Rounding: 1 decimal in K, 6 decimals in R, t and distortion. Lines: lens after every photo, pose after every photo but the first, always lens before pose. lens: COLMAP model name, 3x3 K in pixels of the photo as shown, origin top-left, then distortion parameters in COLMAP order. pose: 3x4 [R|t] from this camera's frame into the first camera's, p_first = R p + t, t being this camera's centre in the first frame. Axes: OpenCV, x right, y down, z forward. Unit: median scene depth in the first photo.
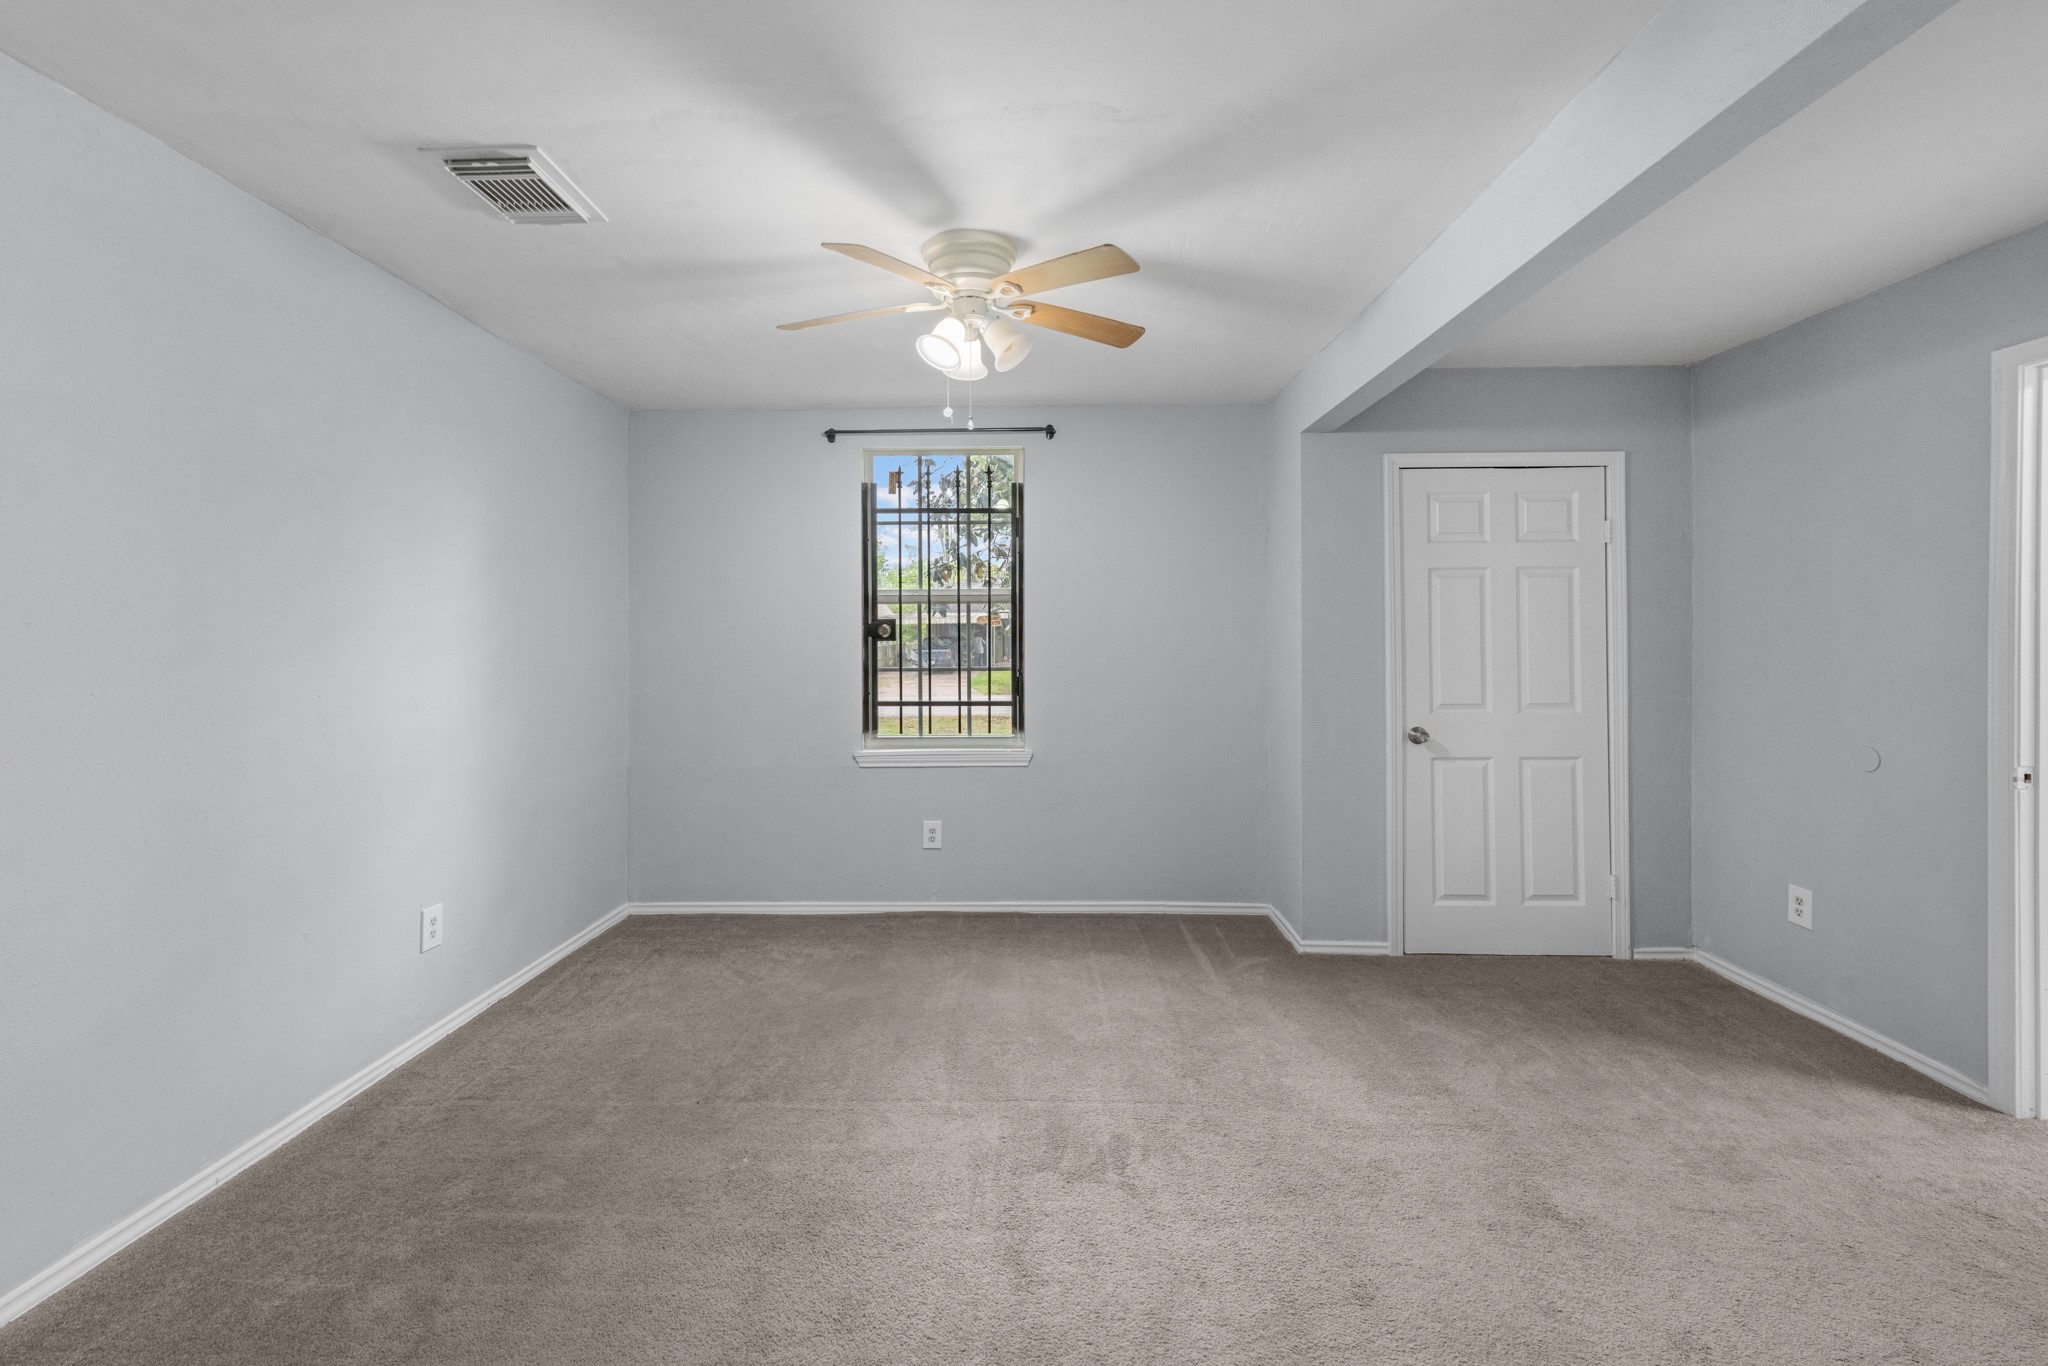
lens RADIAL K [[837.8, 0, 1020.6], [0, 837.8, 638.0], [0, 0, 1]] dist [0.000955, 0.000364]
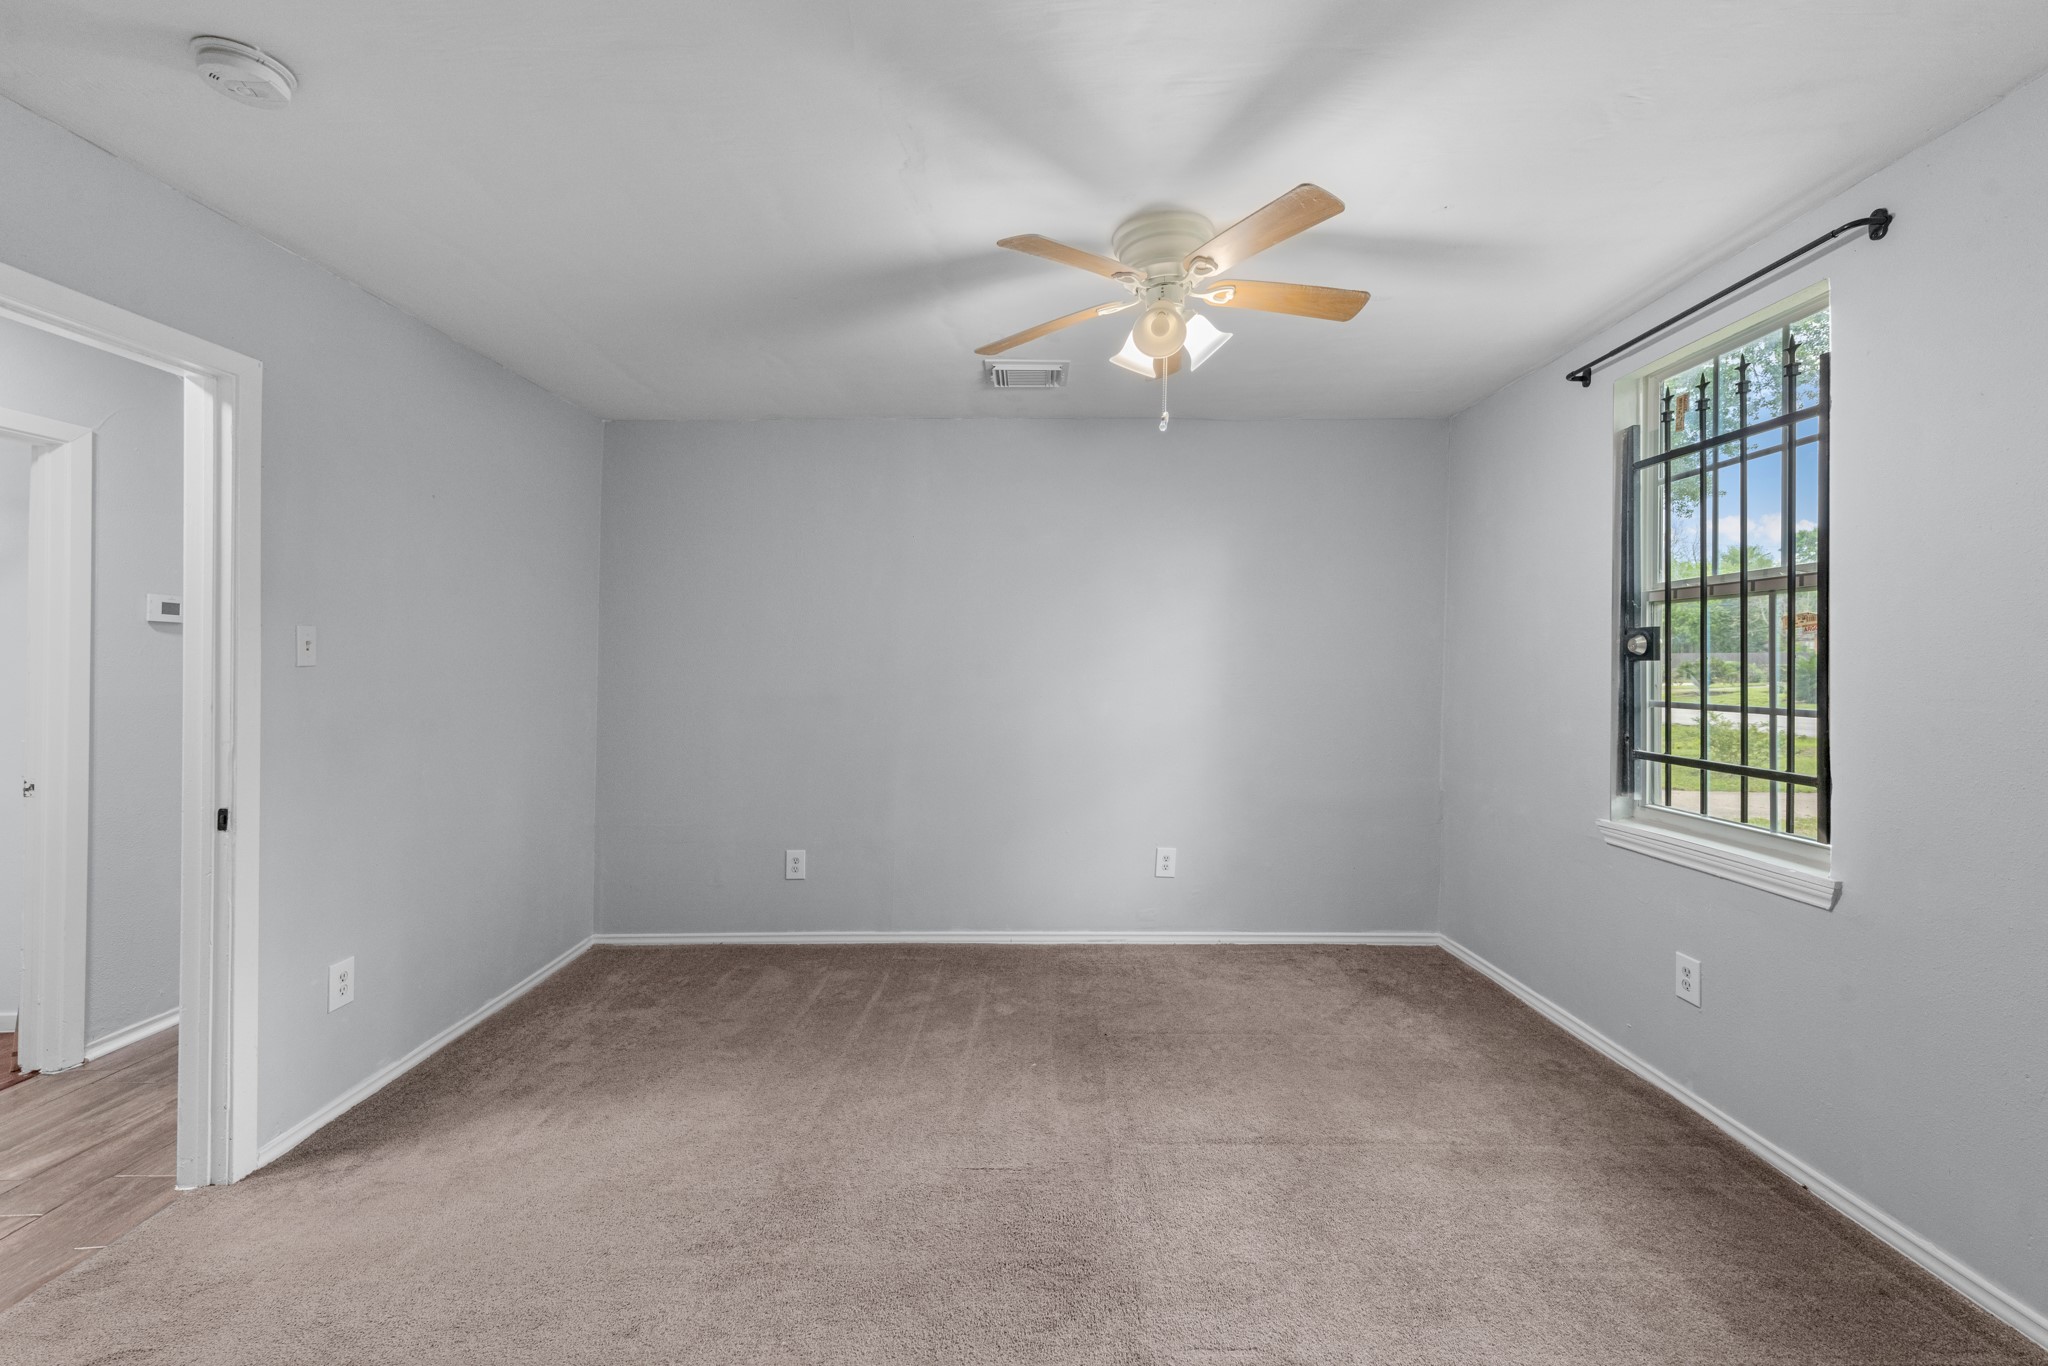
lens RADIAL K [[859.5, 0, 1024.2], [0, 859.5, 658.2], [0, 0, 1]] dist [-0.002352, -0.000270]
pose [[0.020145, -0.002589, -0.999794, 0.514166], [-0.000884, 0.999996, -0.002608, 0.002947], [0.999797, 0.000936, 0.020143, 0.505222]]
